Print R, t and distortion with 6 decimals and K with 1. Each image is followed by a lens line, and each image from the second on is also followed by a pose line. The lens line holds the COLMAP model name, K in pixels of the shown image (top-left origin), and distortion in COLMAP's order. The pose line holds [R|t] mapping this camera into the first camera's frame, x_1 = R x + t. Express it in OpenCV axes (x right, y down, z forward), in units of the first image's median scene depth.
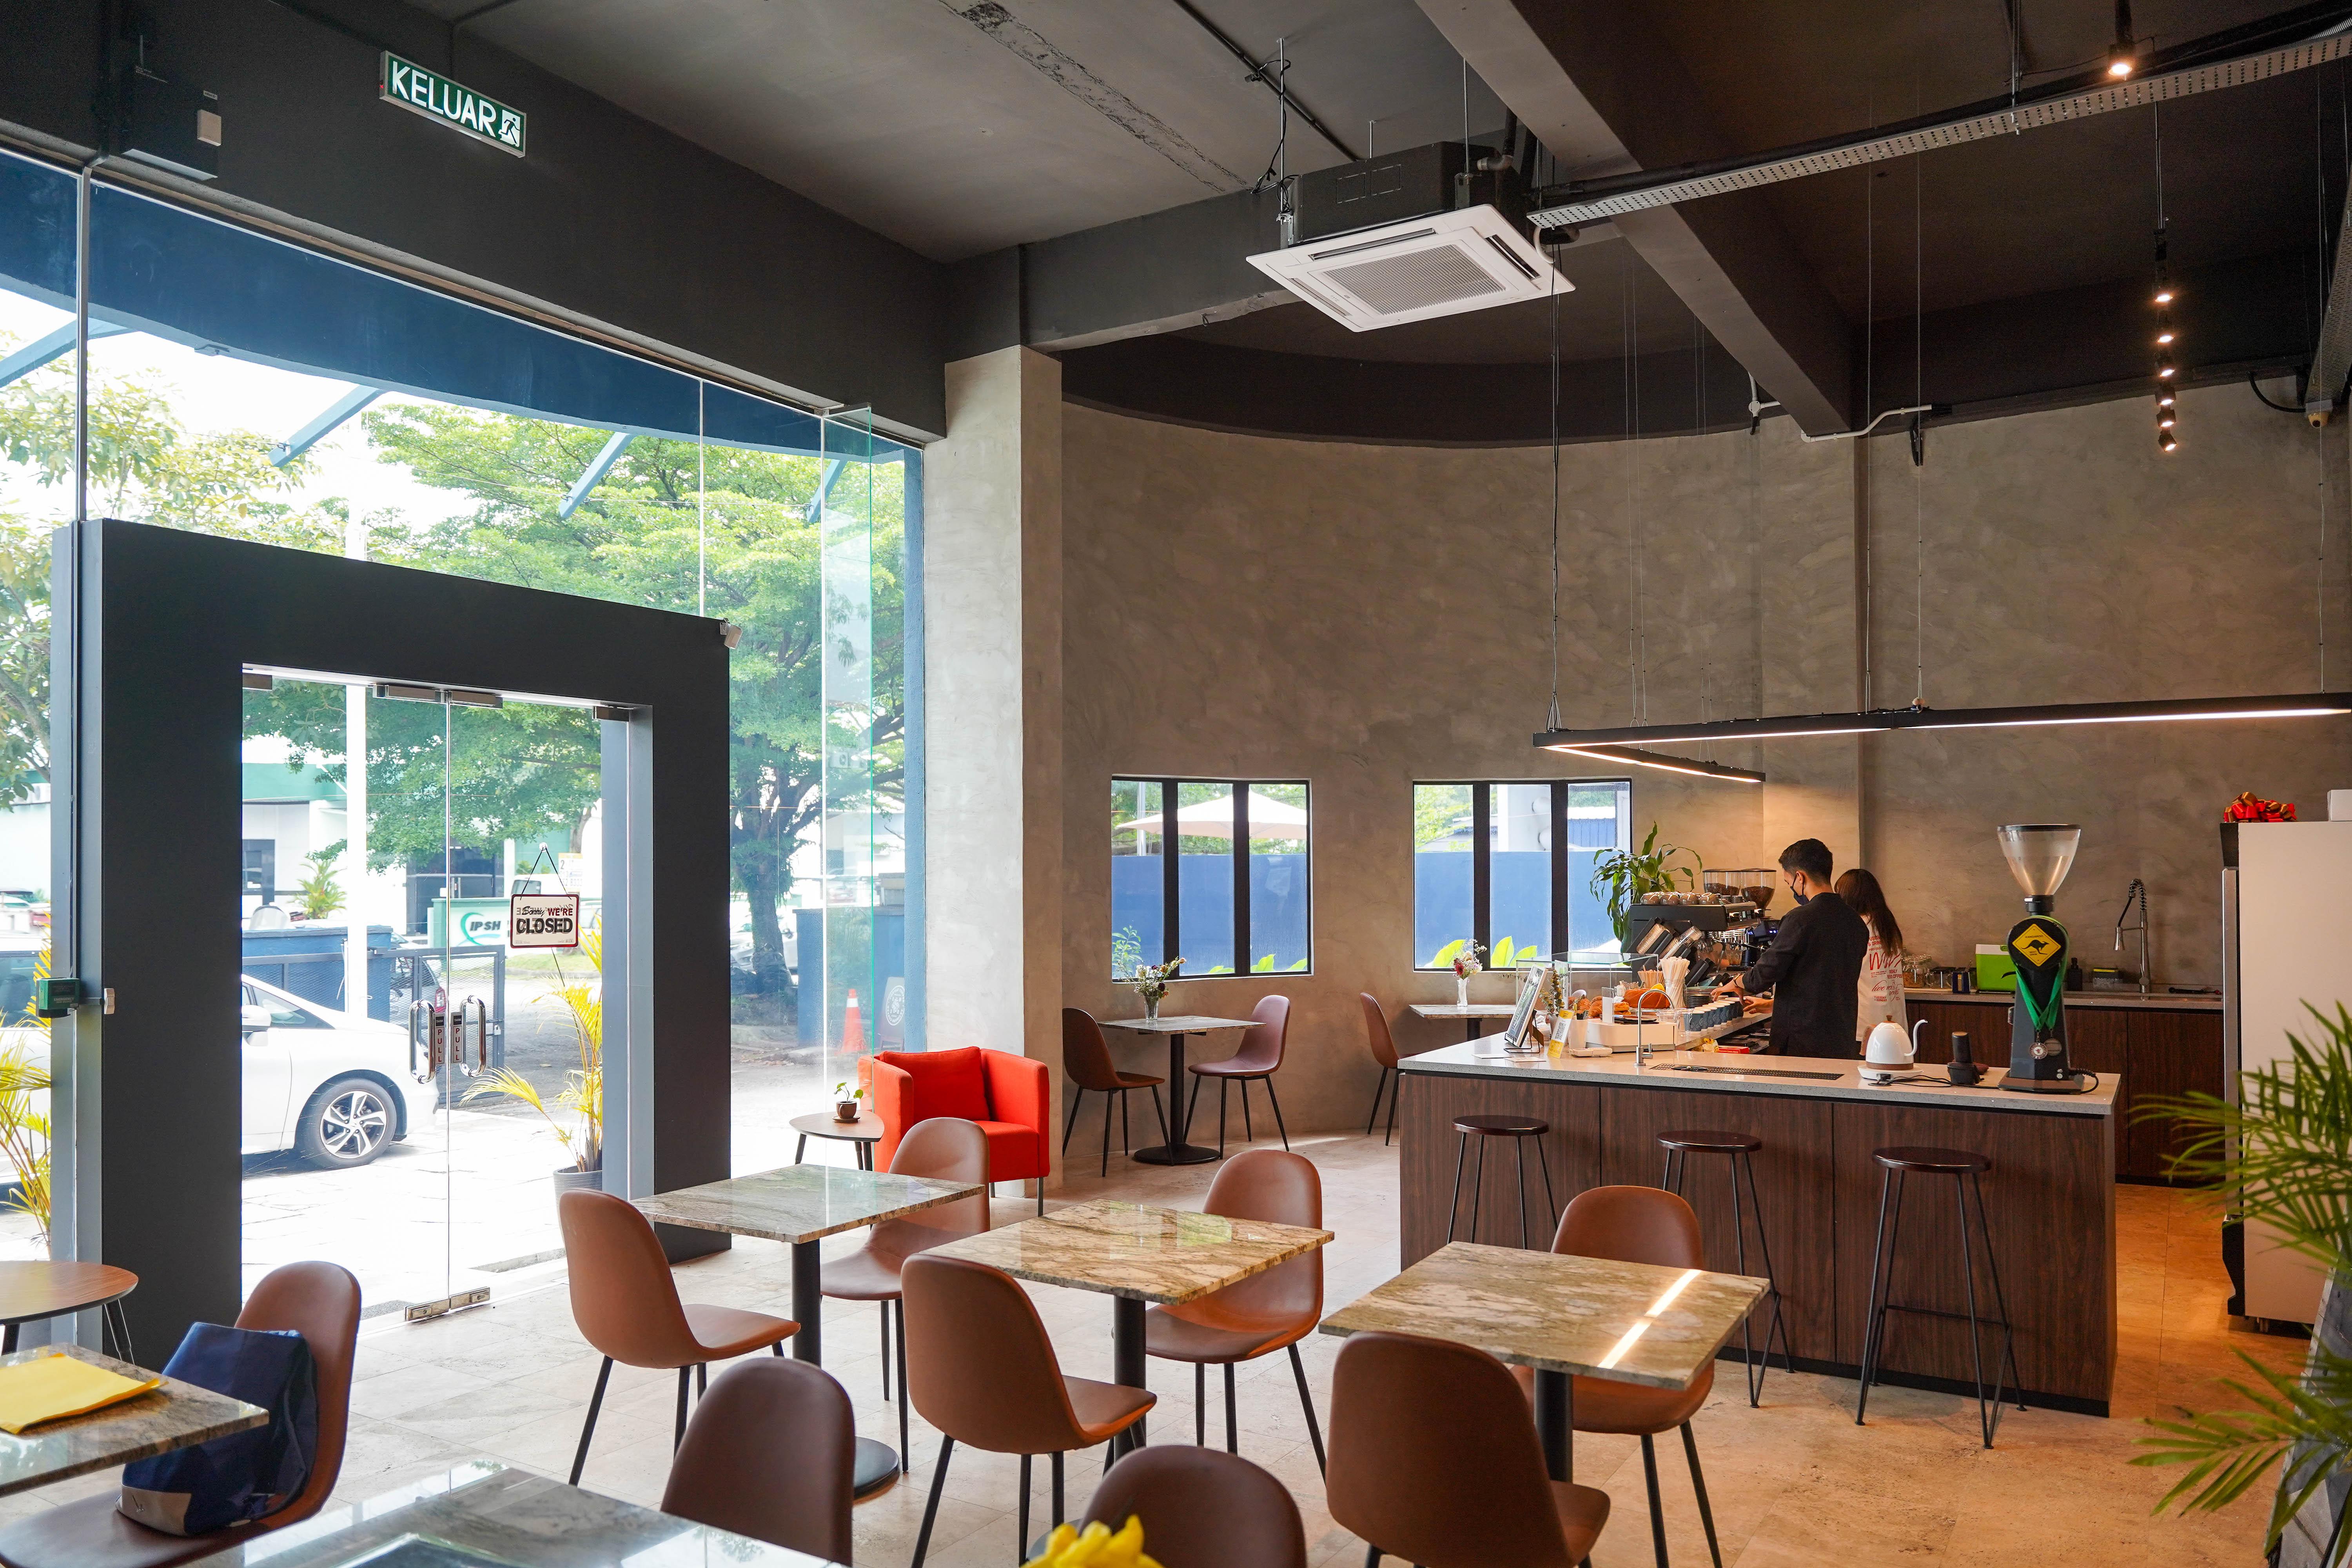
lens RADIAL K [[1648.1, 0, 1219.1], [0, 1648.1, 867.2], [0, 0, 1]] dist [-0.004718, 0.003662]
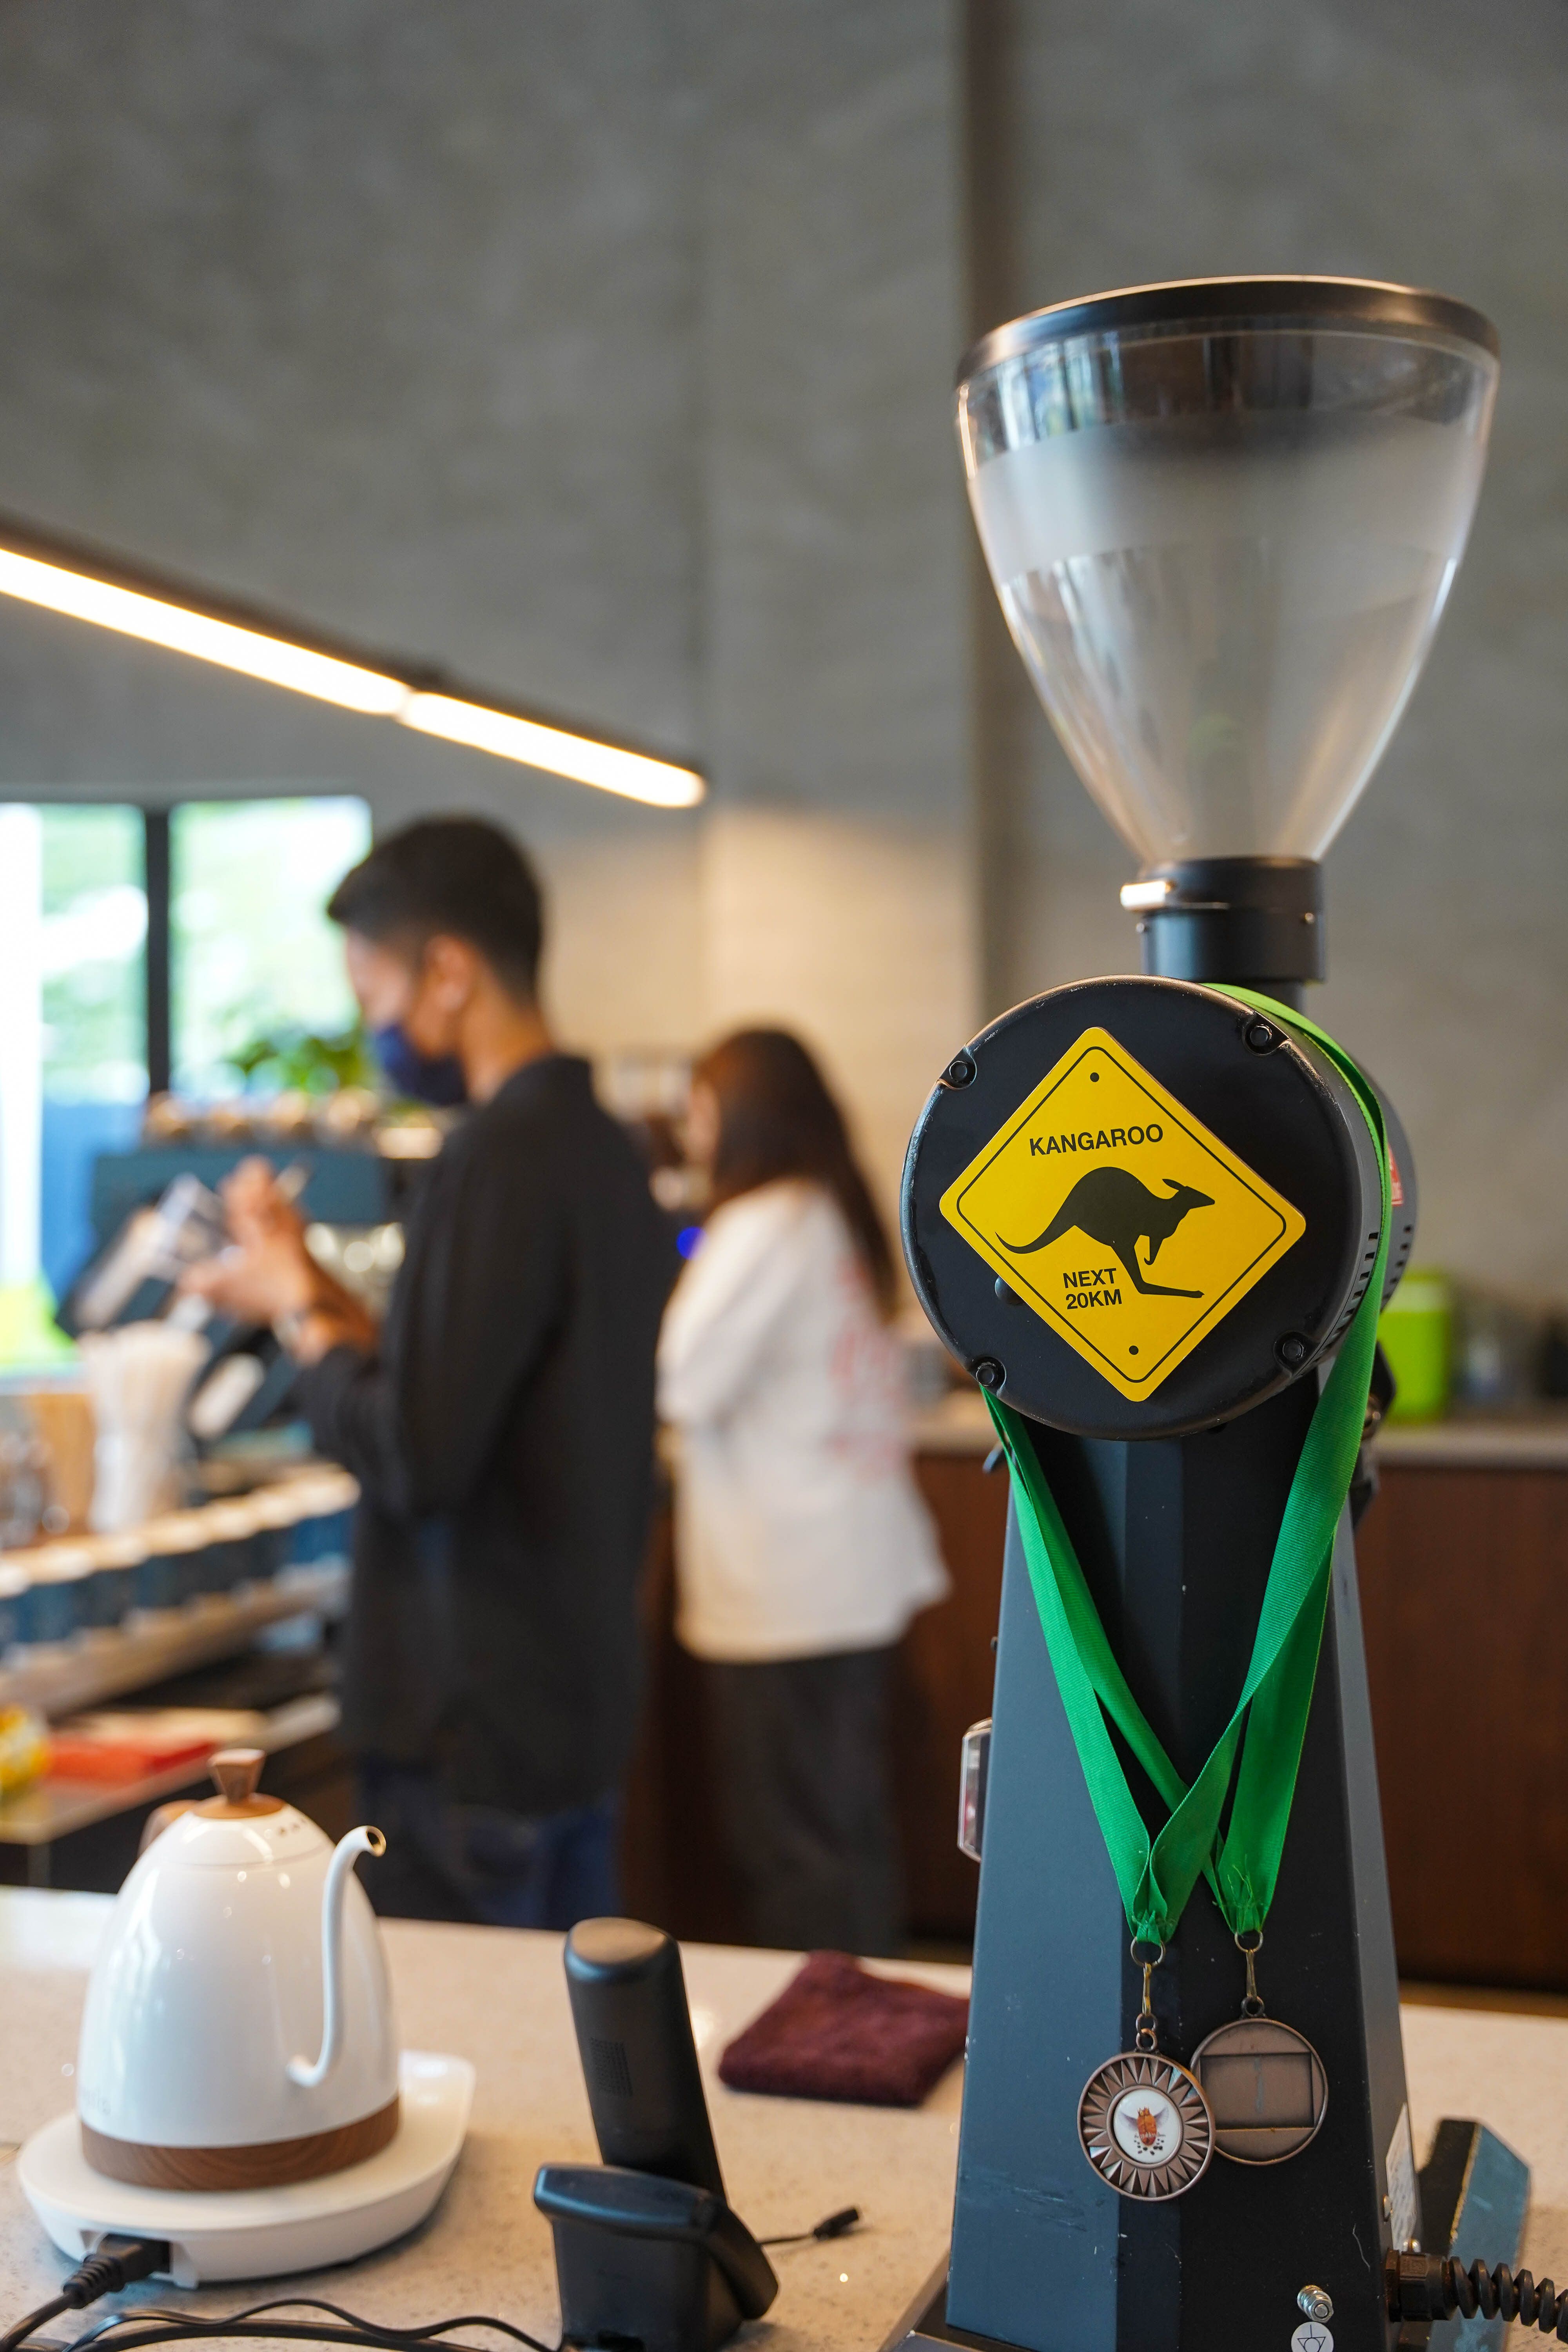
lens RADIAL K [[2854.8, 0, 783.1], [0, 2854.8, 1171.1], [0, 0, 1]] dist [0.012580, 0.000000]
pose [[0.980351, -0.001049, 0.197259, 0.236150], [0.001055, 0.999999, 0.000076, 0.023945], [-0.197258, 0.000133, 0.980352, 0.440609]]
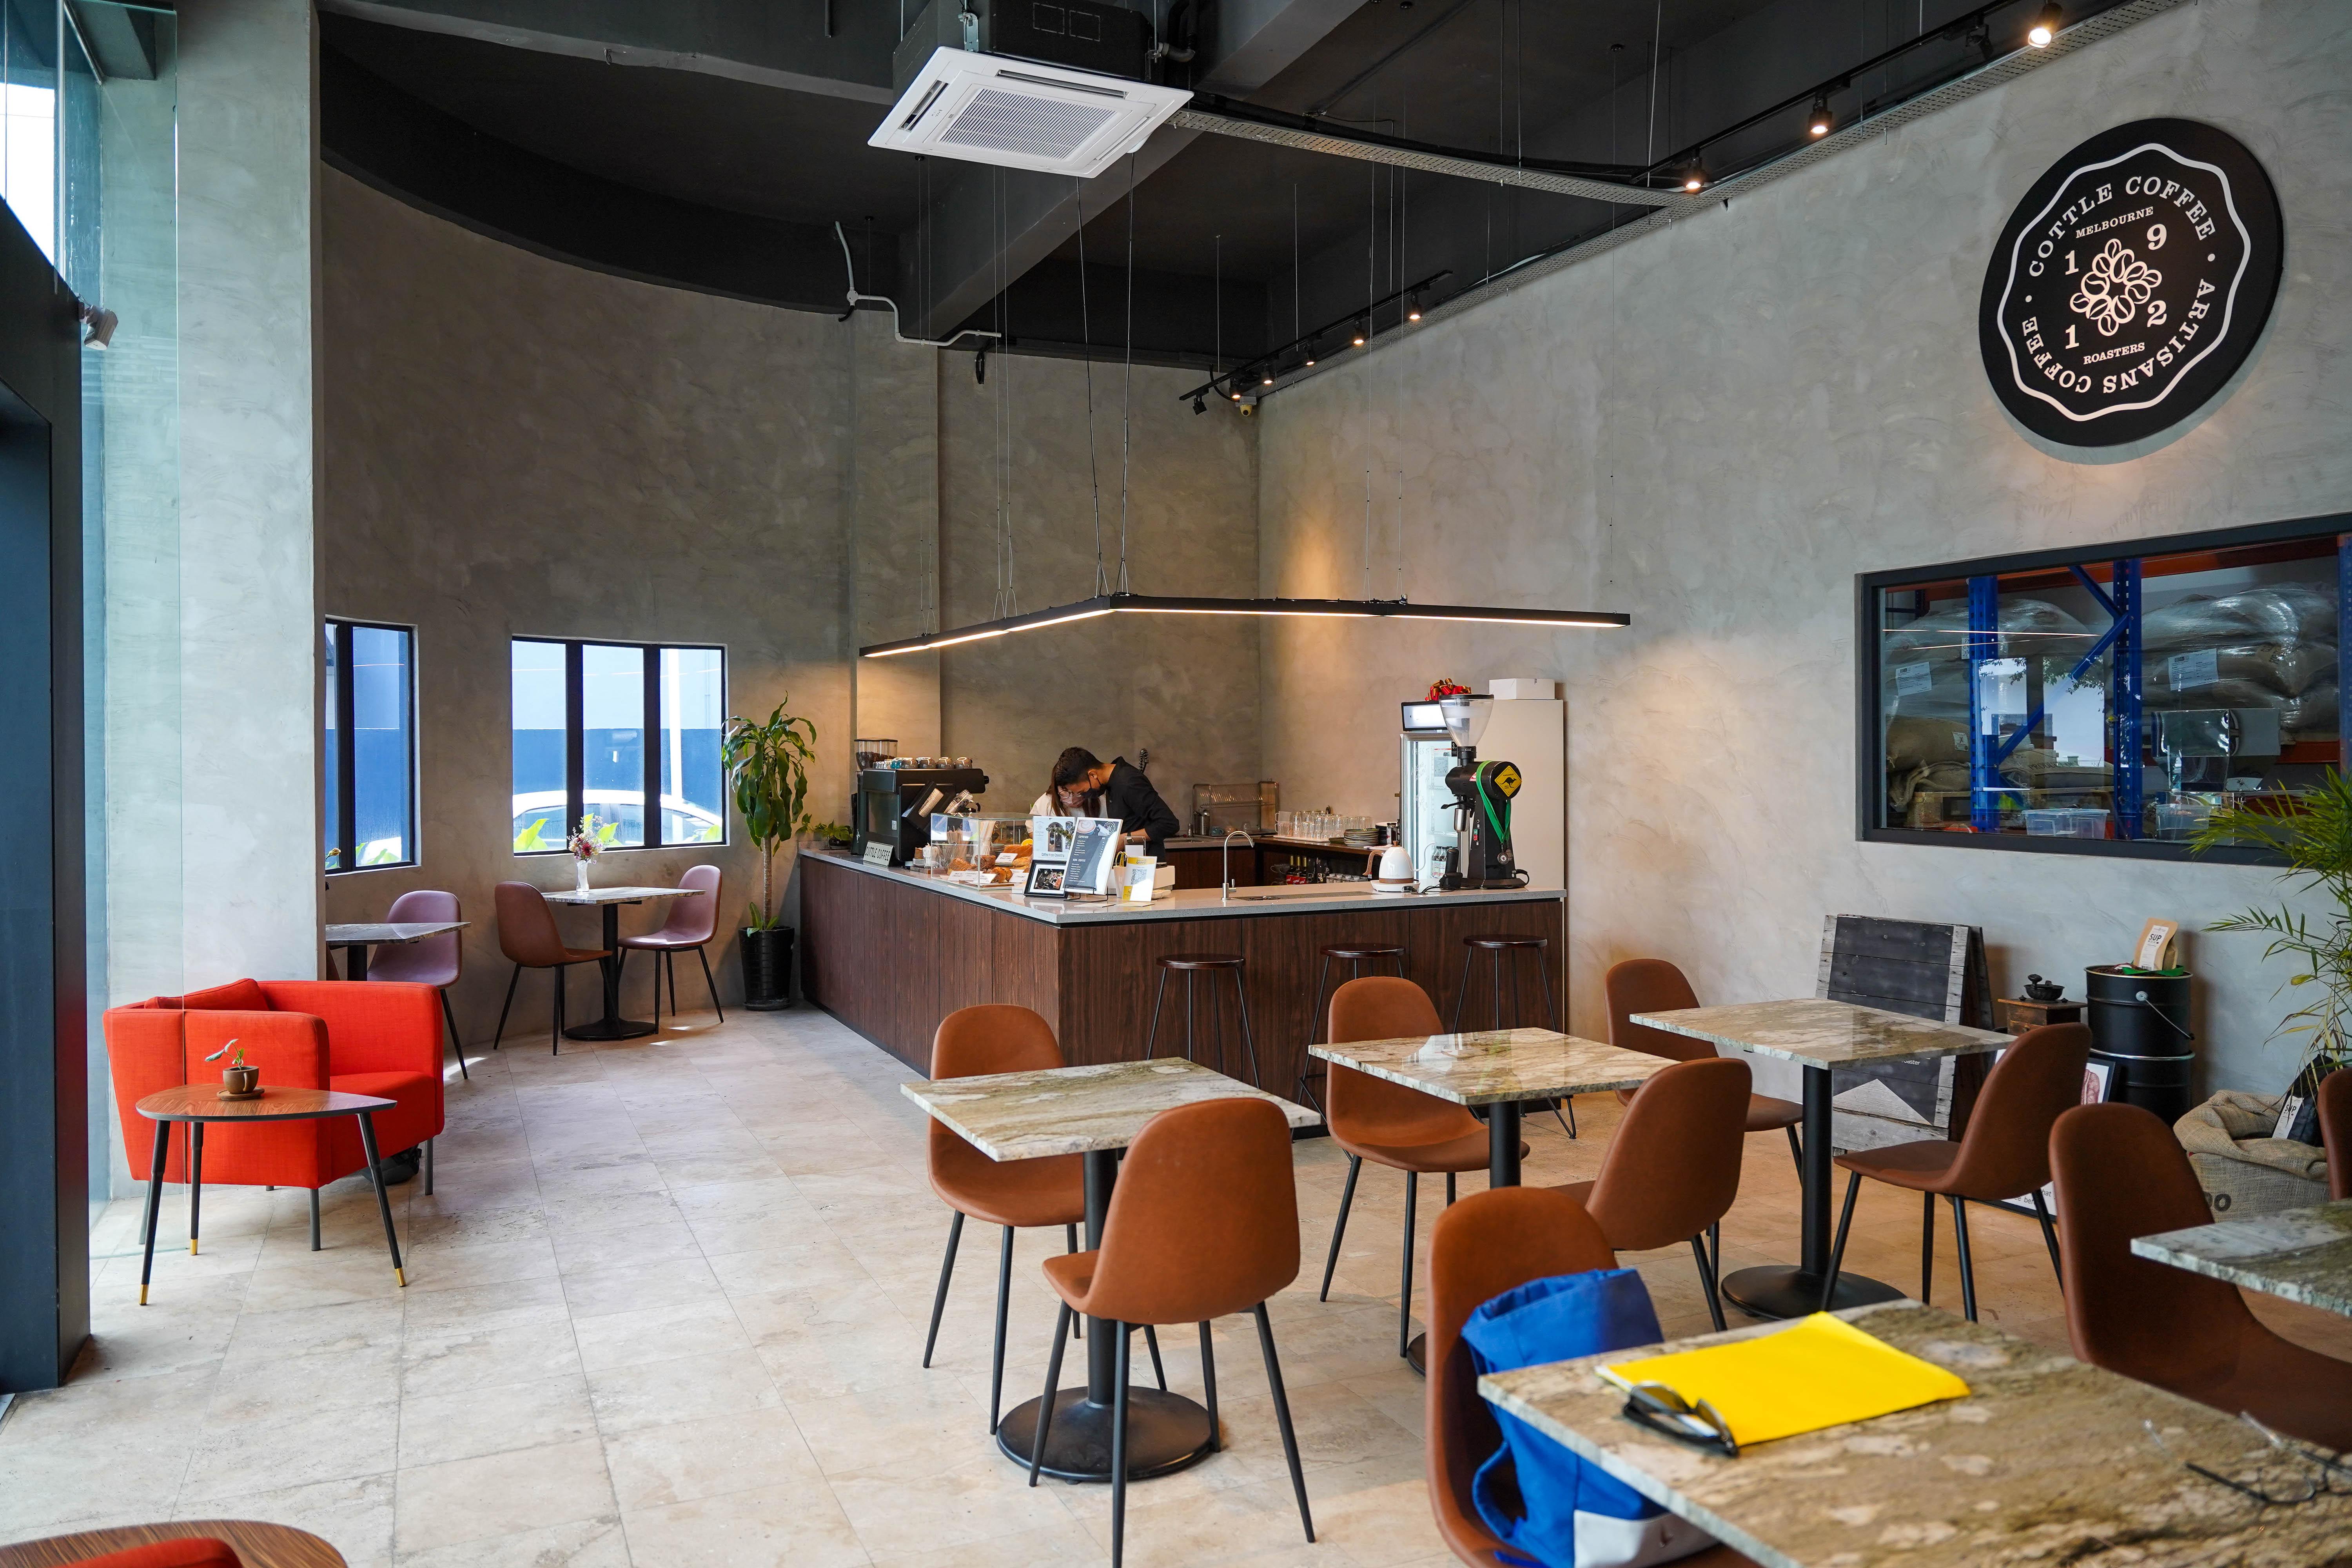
lens RADIAL K [[1648.1, 0, 1186.7], [0, 1648.1, 776.4], [0, 0, 1]] dist [-0.004718, 0.003662]
pose [[0.561292, -0.009163, 0.827567, -0.430174], [0.003973, 0.999957, 0.008378, 0.016654], [-0.827608, -0.001415, 0.561304, 0.244570]]
